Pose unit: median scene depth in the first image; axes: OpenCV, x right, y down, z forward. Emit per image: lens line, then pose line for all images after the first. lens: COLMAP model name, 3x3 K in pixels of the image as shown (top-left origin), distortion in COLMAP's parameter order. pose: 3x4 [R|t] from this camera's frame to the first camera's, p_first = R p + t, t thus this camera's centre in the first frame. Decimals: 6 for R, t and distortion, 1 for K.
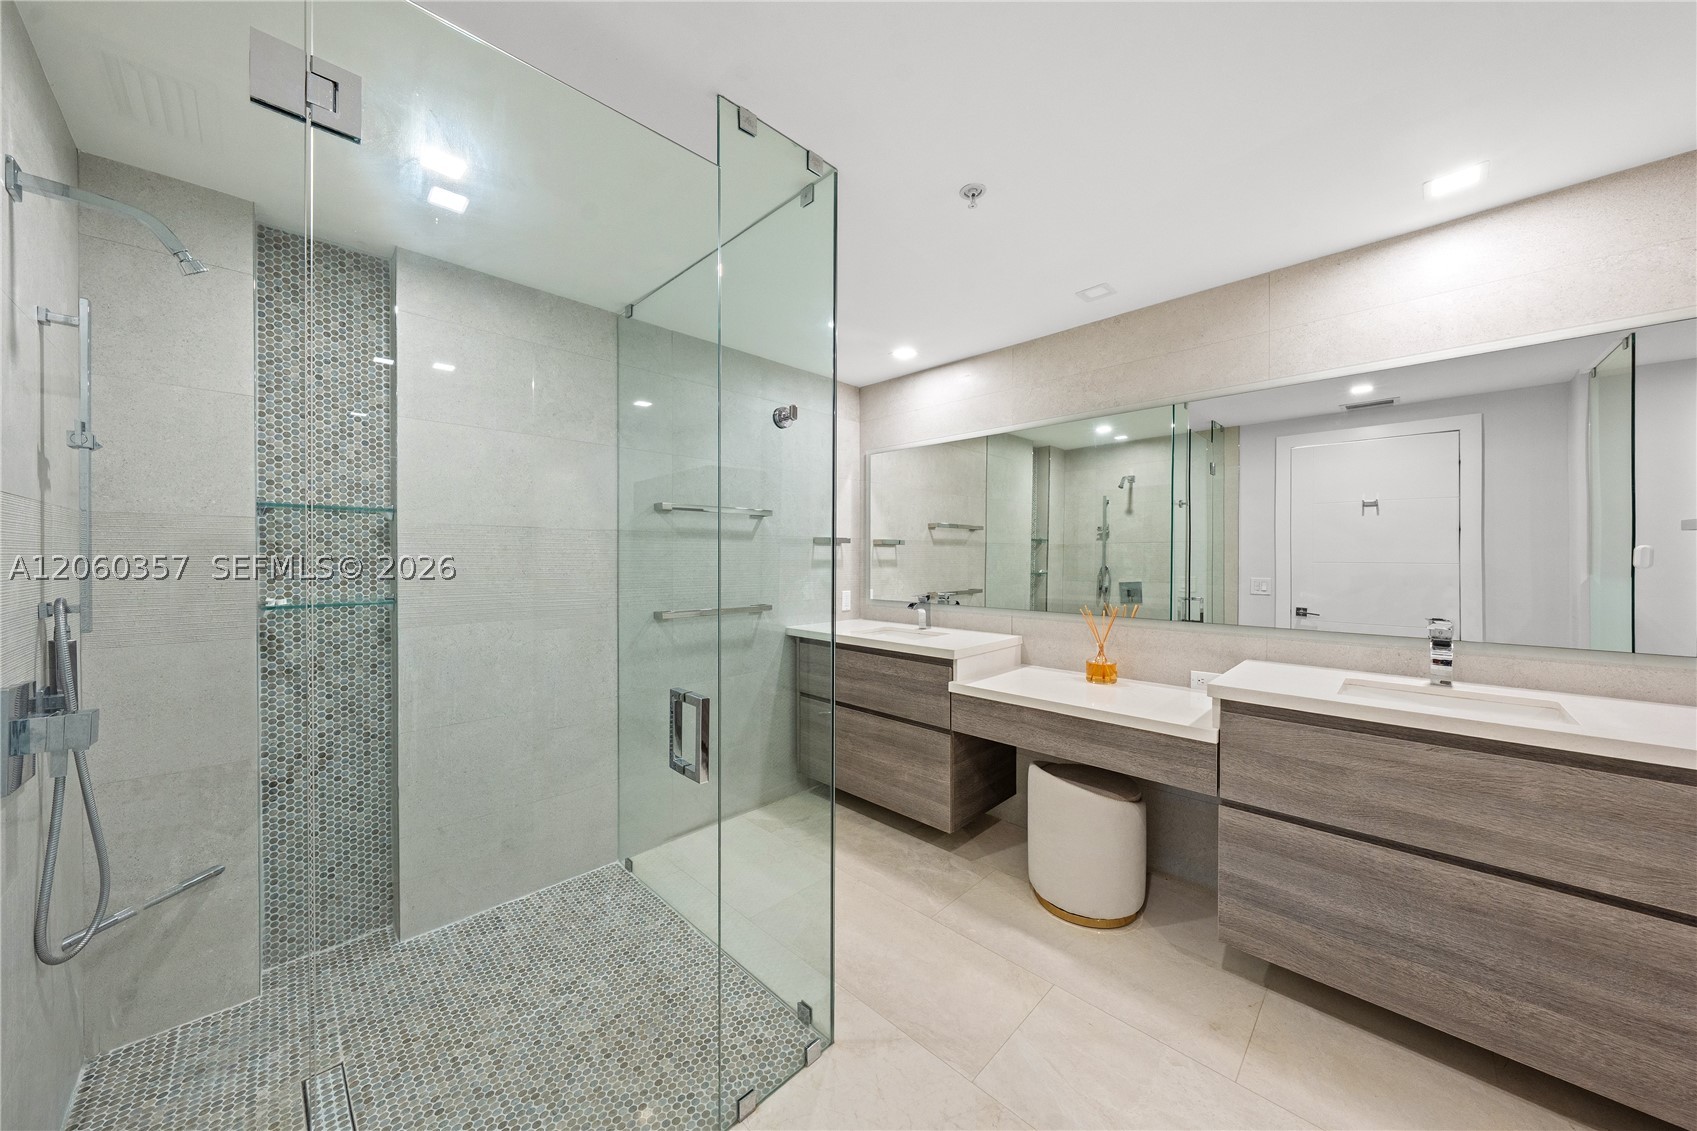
lens RADIAL K [[575.4, 0, 855.6], [0, 575.4, 566.5], [0, 0, 1]] dist [0.000243, -0.000034]
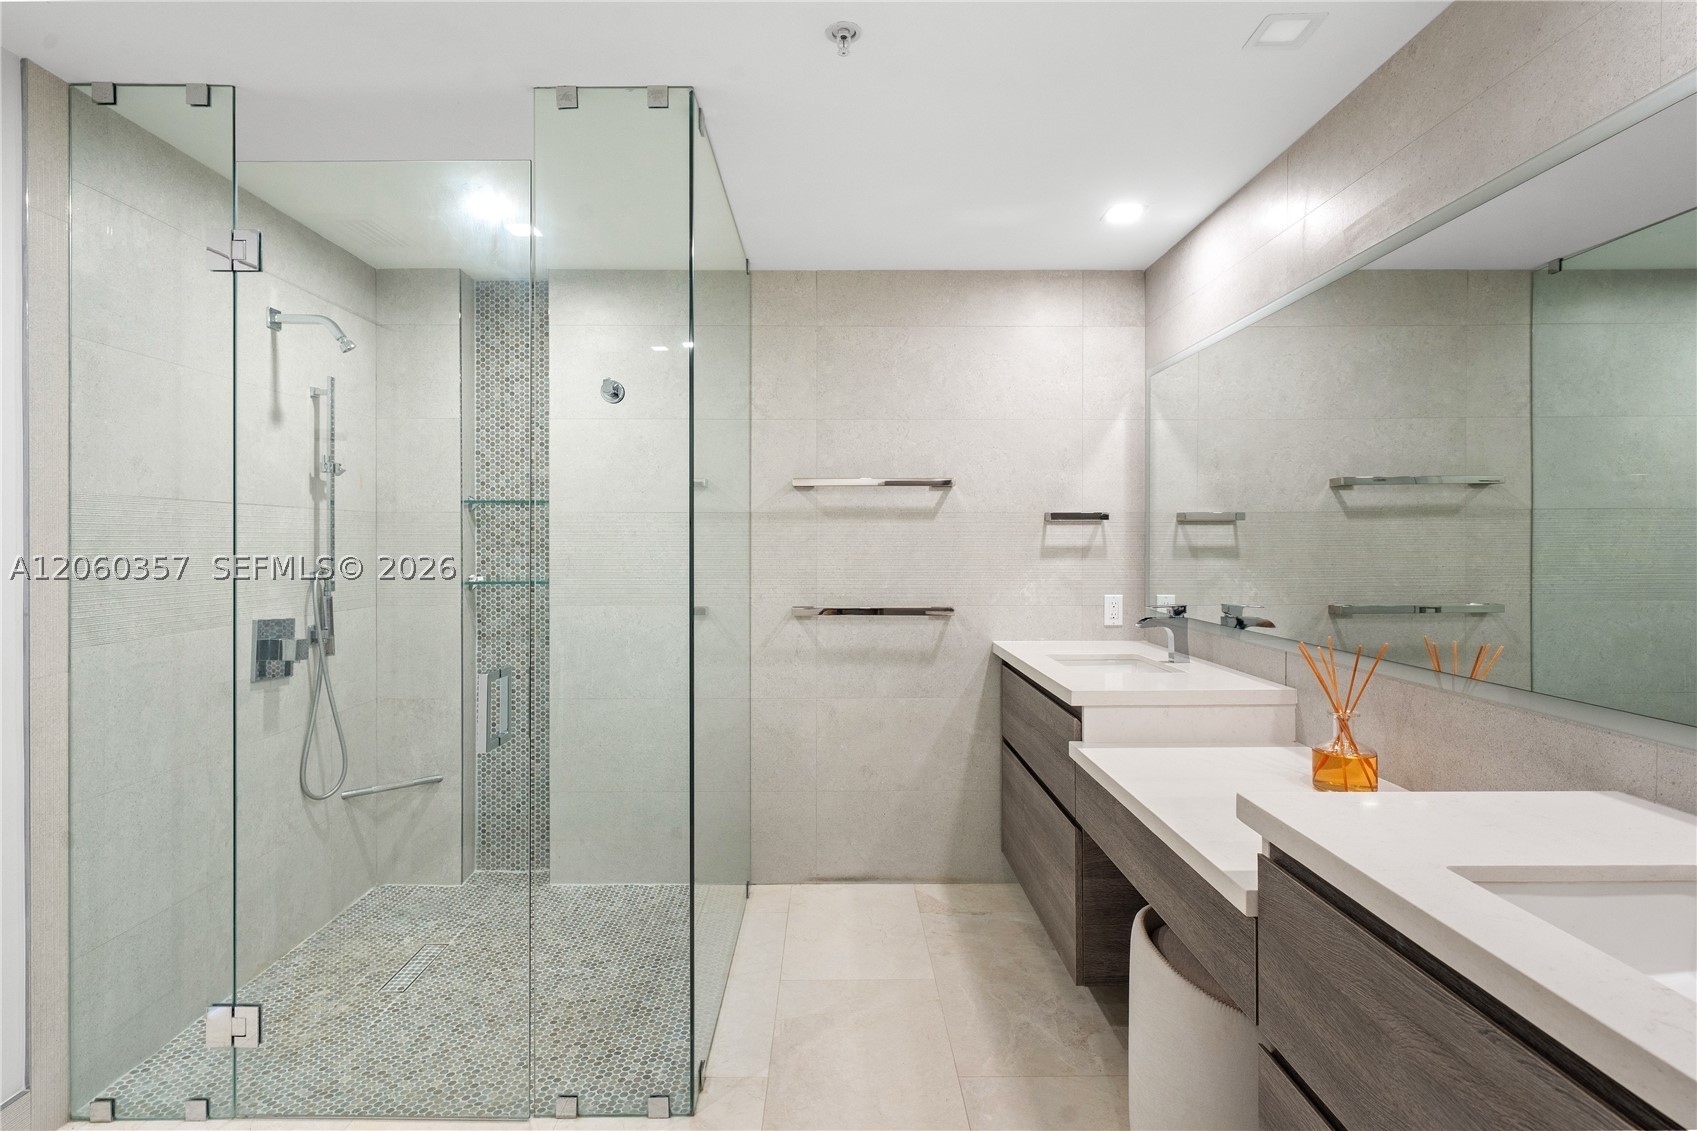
lens RADIAL K [[872.6, 0, 857.0], [0, 872.6, 554.3], [0, 0, 1]] dist [0.016535, -0.001390]
pose [[0.710219, 0.009168, -0.703921, 0.865164], [-0.009316, 0.999950, 0.003625, -0.005885], [0.703919, 0.003983, 0.710269, 0.205939]]
